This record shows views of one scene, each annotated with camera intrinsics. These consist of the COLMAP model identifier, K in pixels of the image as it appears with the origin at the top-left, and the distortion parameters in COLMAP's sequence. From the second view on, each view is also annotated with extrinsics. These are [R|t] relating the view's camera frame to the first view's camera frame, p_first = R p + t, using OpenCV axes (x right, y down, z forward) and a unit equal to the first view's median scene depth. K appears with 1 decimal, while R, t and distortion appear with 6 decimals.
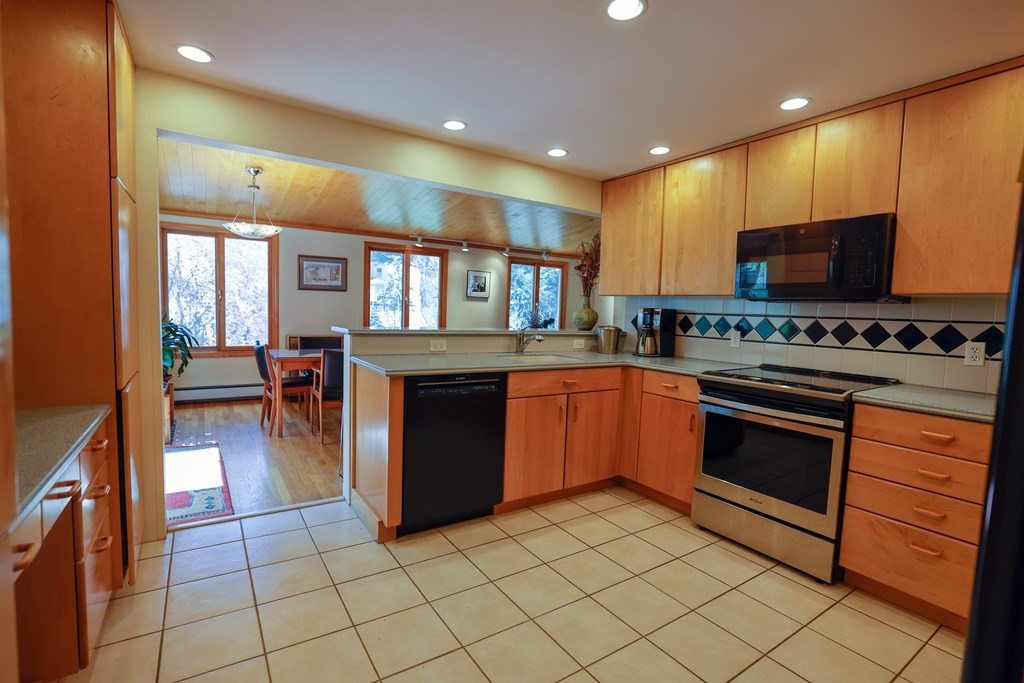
lens RADIAL K [[449.4, 0, 504.4], [0, 449.4, 337.7], [0, 0, 1]] dist [-0.000809, 0.000205]
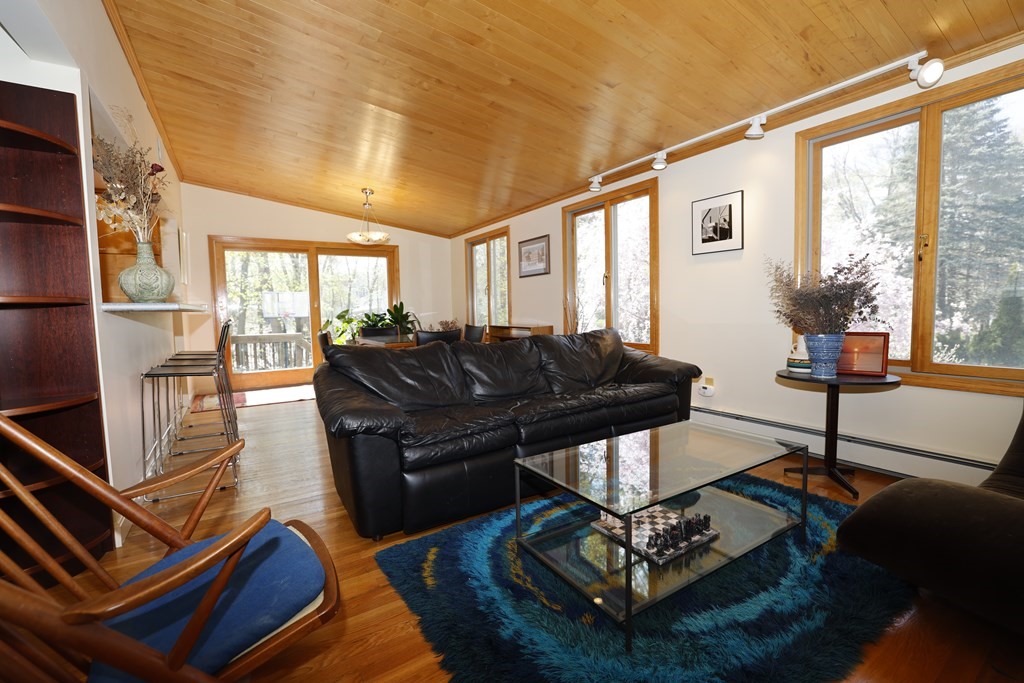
lens RADIAL K [[449.4, 0, 504.4], [0, 449.4, 337.7], [0, 0, 1]] dist [-0.000809, 0.000205]
pose [[-0.017417, 0.031904, -0.999339, 0.420960], [-0.049373, 0.998244, 0.032729, -0.005818], [0.998629, 0.049911, -0.015811, 0.797301]]
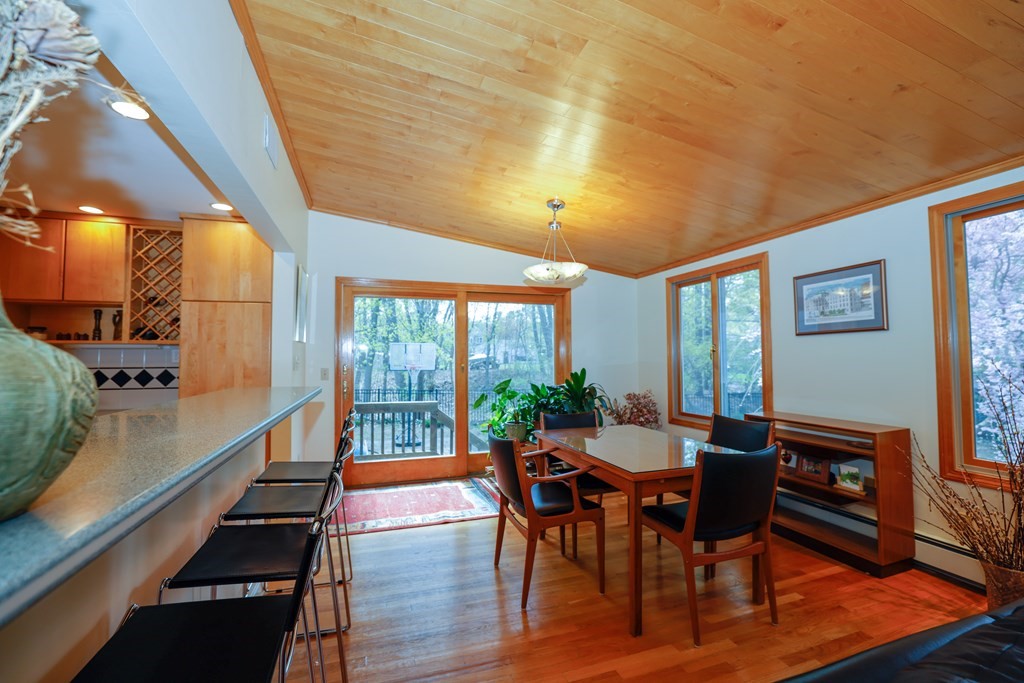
lens RADIAL K [[392.9, 0, 494.3], [0, 392.9, 339.7], [0, 0, 1]] dist [-0.000475, -0.000026]
pose [[-0.232485, -0.064510, -0.970458, 0.102811], [-0.073016, 0.996140, -0.048725, -0.038799], [0.969855, 0.059531, -0.236298, 0.597496]]
